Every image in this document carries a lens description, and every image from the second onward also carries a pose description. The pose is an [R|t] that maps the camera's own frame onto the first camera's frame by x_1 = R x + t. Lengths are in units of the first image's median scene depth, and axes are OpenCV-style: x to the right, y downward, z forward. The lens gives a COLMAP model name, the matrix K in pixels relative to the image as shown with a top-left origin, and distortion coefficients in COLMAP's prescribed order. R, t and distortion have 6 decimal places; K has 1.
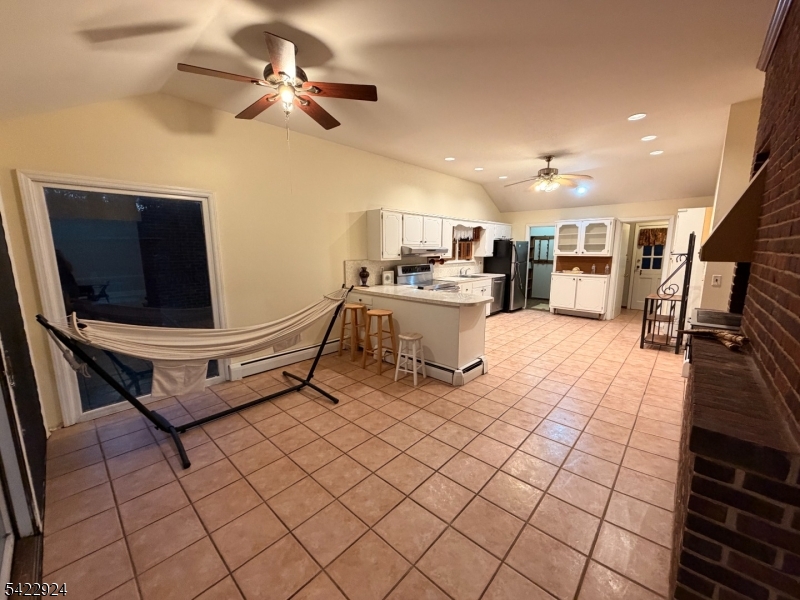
lens RADIAL K [[319.1, 0, 399.9], [0, 319.1, 299.9], [0, 0, 1]] dist [-0.000468, -0.000712]
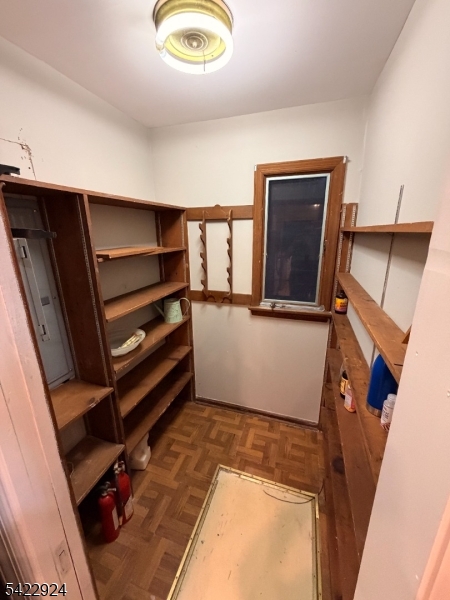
lens RADIAL K [[239.4, 0, 225.2], [0, 239.4, 299.3], [0, 0, 1]] dist [-0.000468, -0.000712]
pose [[0.915130, -0.112368, 0.387182, 0.656787], [0.068962, 0.989848, 0.124278, -0.261092], [-0.397216, -0.087030, 0.913589, 1.415089]]
